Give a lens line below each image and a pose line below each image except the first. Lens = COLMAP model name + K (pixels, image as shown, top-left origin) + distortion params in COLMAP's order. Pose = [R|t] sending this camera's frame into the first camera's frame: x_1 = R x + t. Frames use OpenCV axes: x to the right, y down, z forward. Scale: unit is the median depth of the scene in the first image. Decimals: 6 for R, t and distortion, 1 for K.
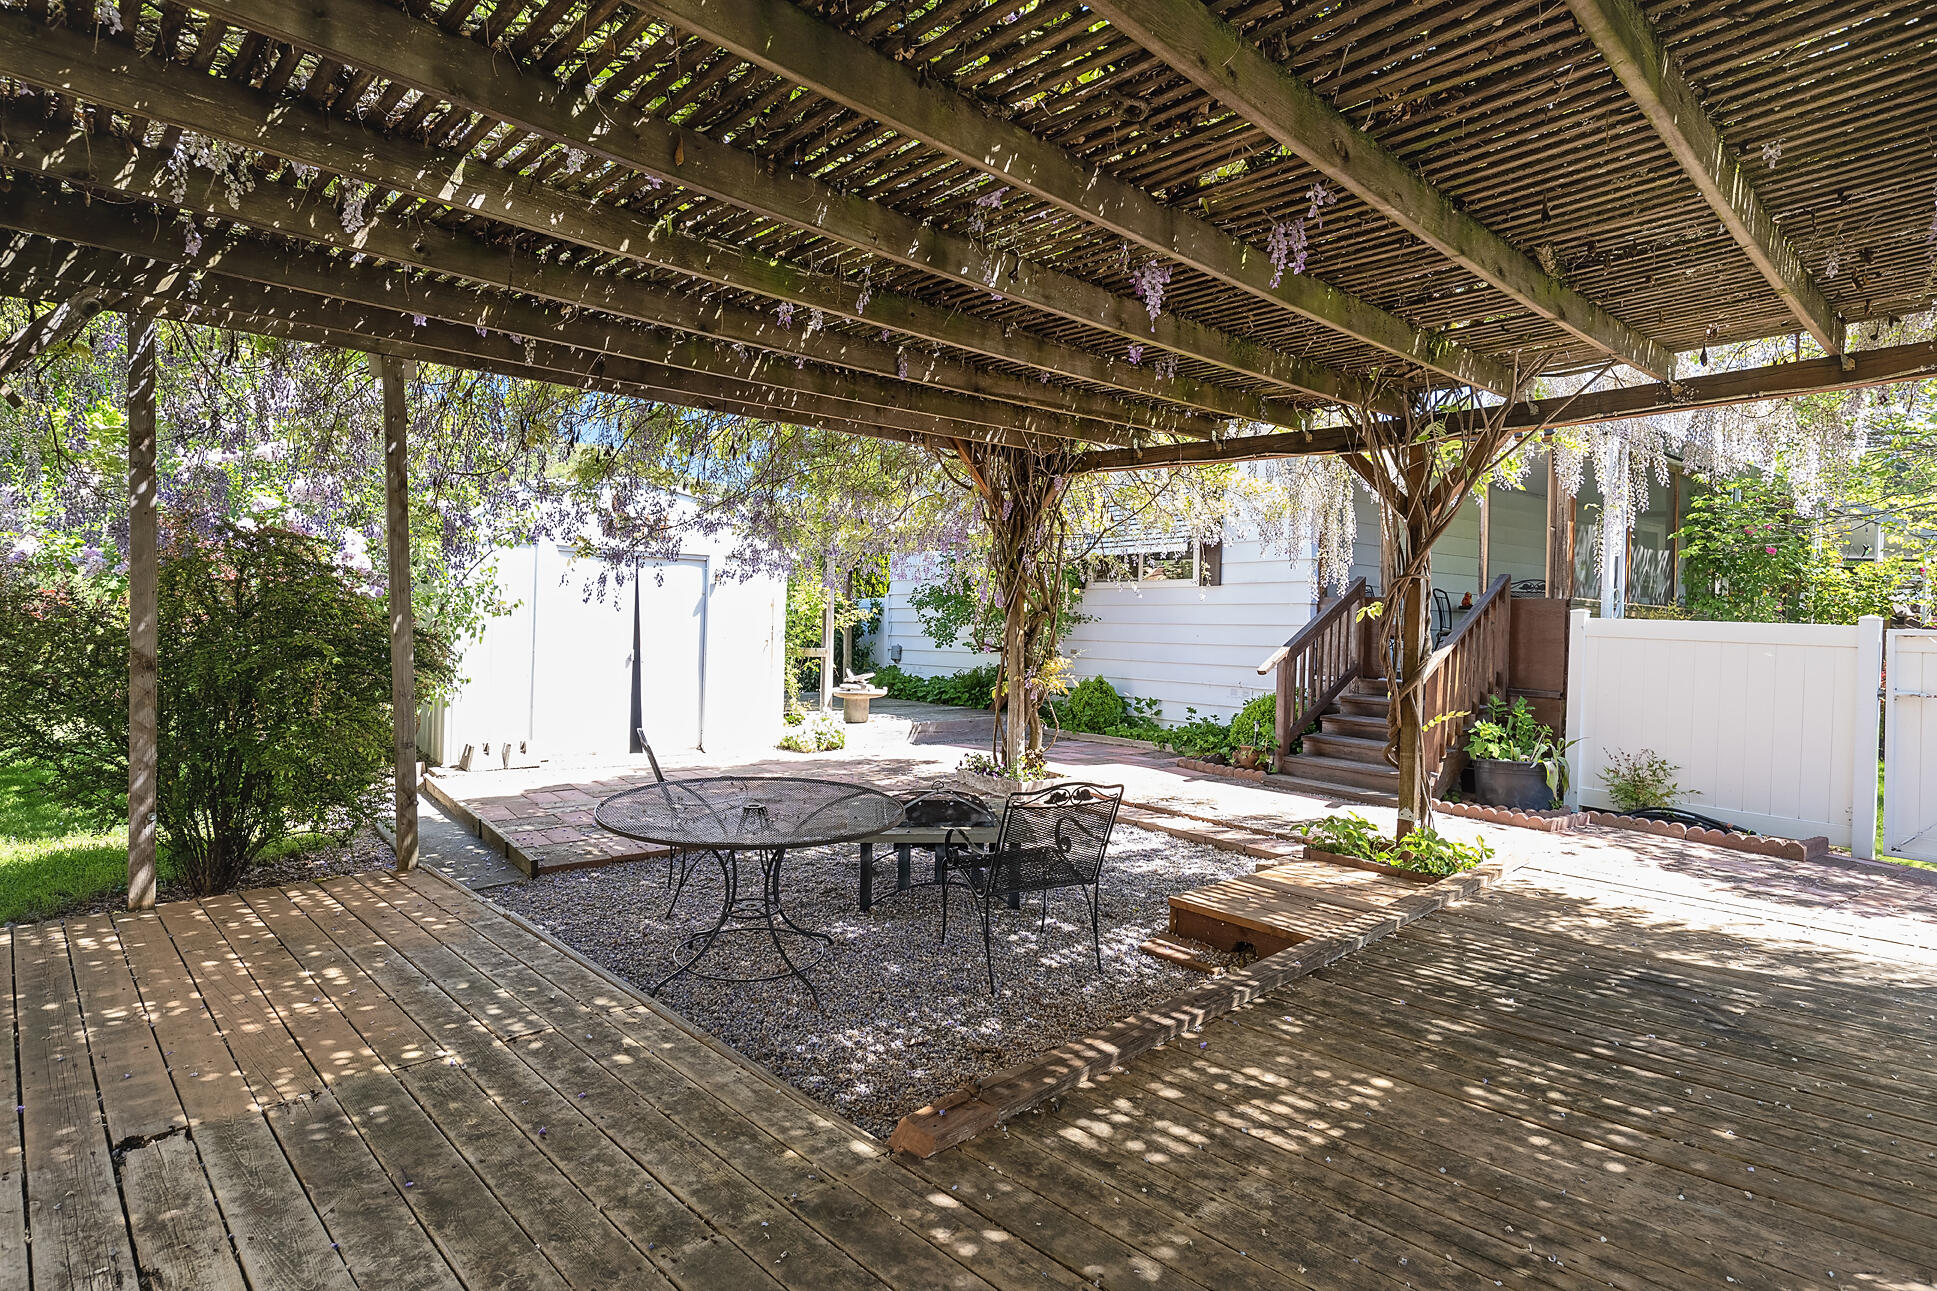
lens RADIAL K [[999.1, 0, 970.6], [0, 999.1, 633.3], [0, 0, 1]] dist [-0.002620, -0.000525]
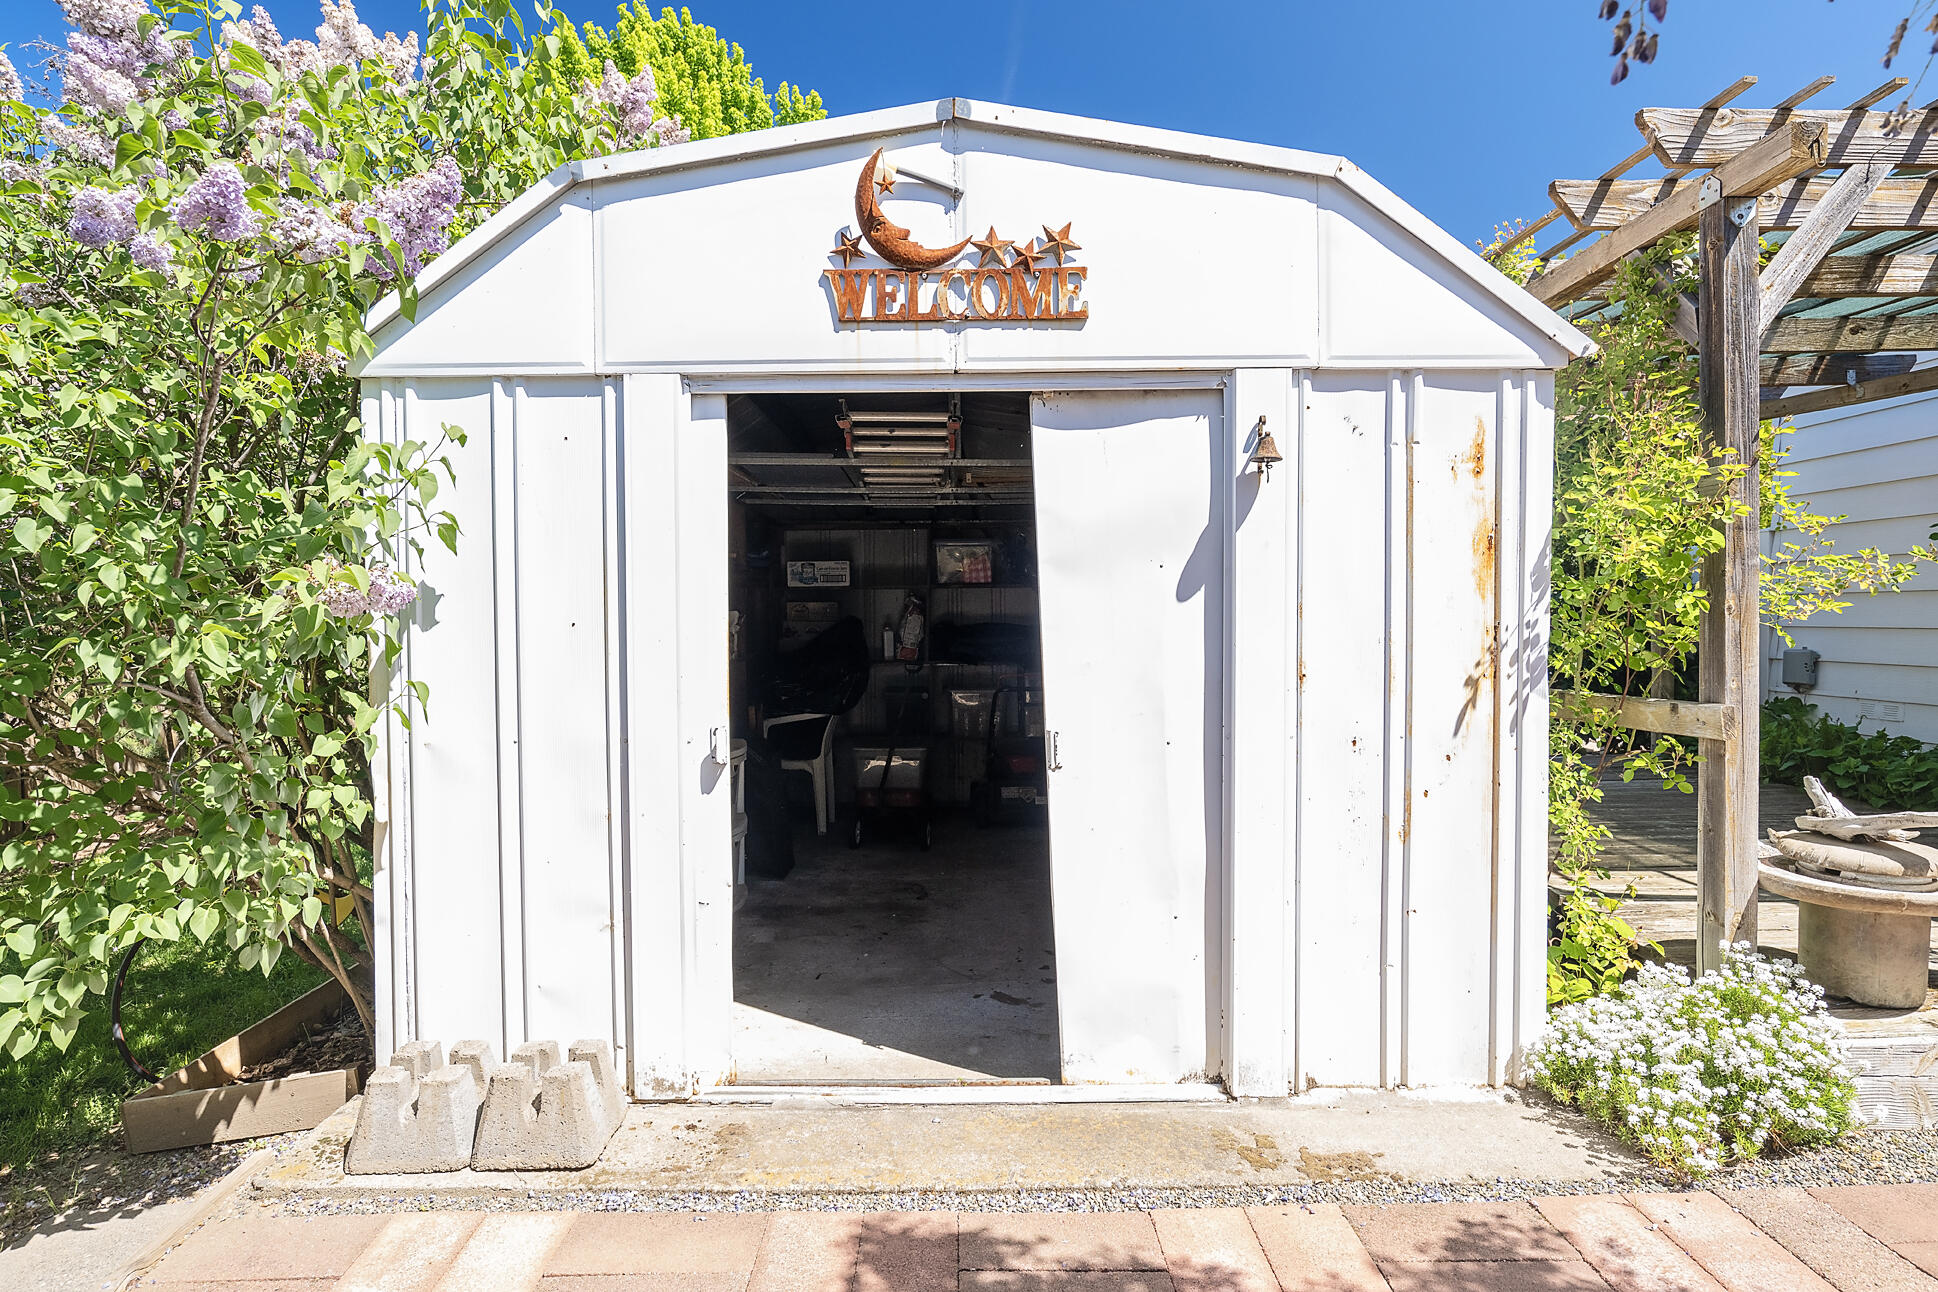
lens RADIAL K [[999.6, 0, 971.1], [0, 999.6, 633.8], [0, 0, 1]] dist [-0.002620, -0.000525]
pose [[0.793939, -0.015189, -0.607807, -0.392306], [0.025309, 0.999647, 0.008079, -0.028935], [0.607470, -0.021797, 0.794043, 1.869768]]
